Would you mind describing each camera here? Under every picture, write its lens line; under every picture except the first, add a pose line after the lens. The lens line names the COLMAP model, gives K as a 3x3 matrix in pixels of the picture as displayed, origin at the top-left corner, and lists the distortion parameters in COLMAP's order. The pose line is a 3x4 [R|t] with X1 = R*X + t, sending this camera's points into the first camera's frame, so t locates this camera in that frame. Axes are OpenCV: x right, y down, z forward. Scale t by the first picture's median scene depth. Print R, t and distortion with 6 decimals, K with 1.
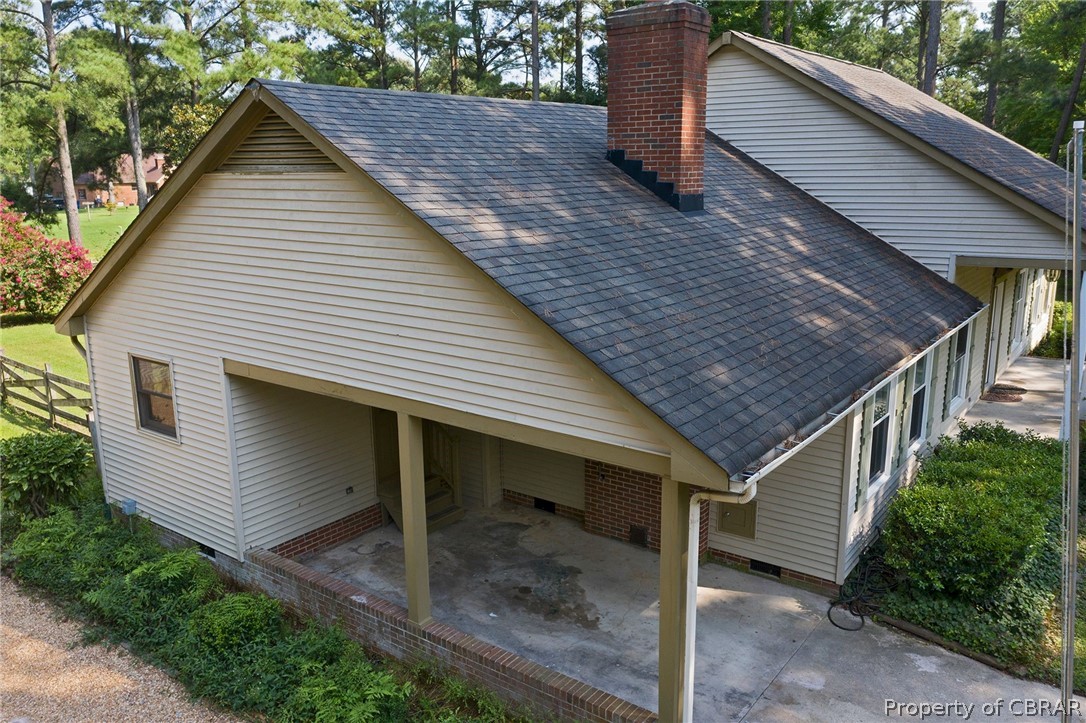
lens RADIAL K [[849.8, 0, 546.0], [0, 849.8, 363.2], [0, 0, 1]] dist [-0.001489, -0.009465]
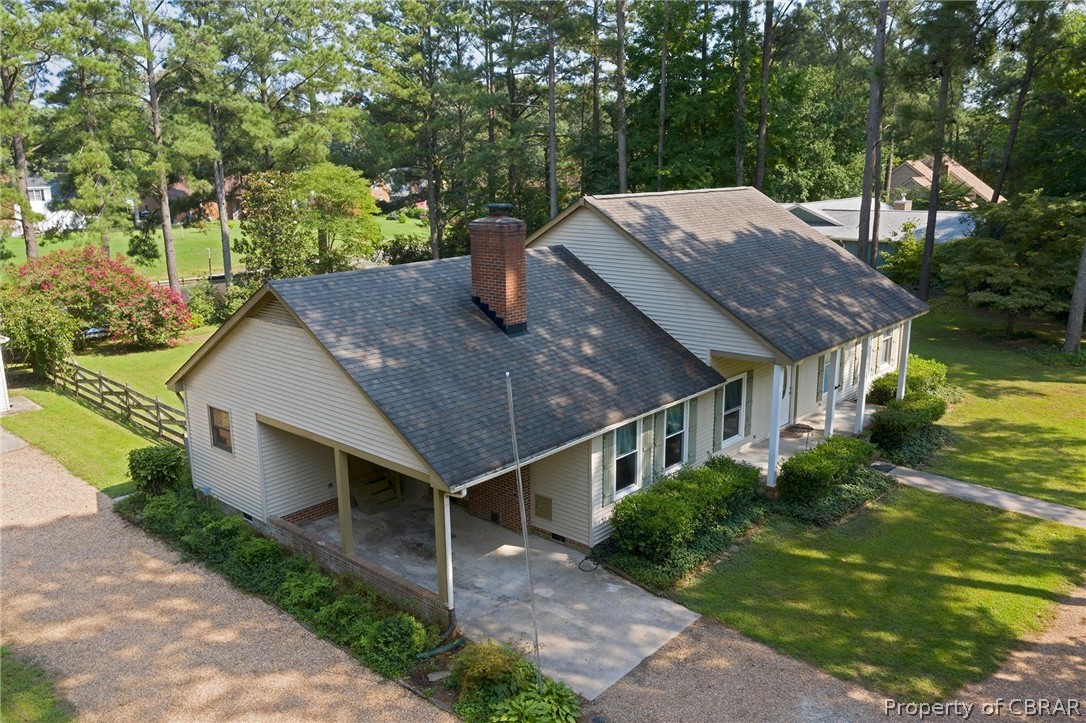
lens RADIAL K [[849.8, 0, 546.0], [0, 849.8, 363.2], [0, 0, 1]] dist [-0.001489, -0.009465]
pose [[0.996181, 0.018107, -0.085412, 0.387981], [-0.017707, 0.999828, 0.005443, -0.128438], [0.085496, -0.003909, 0.996331, -0.755464]]
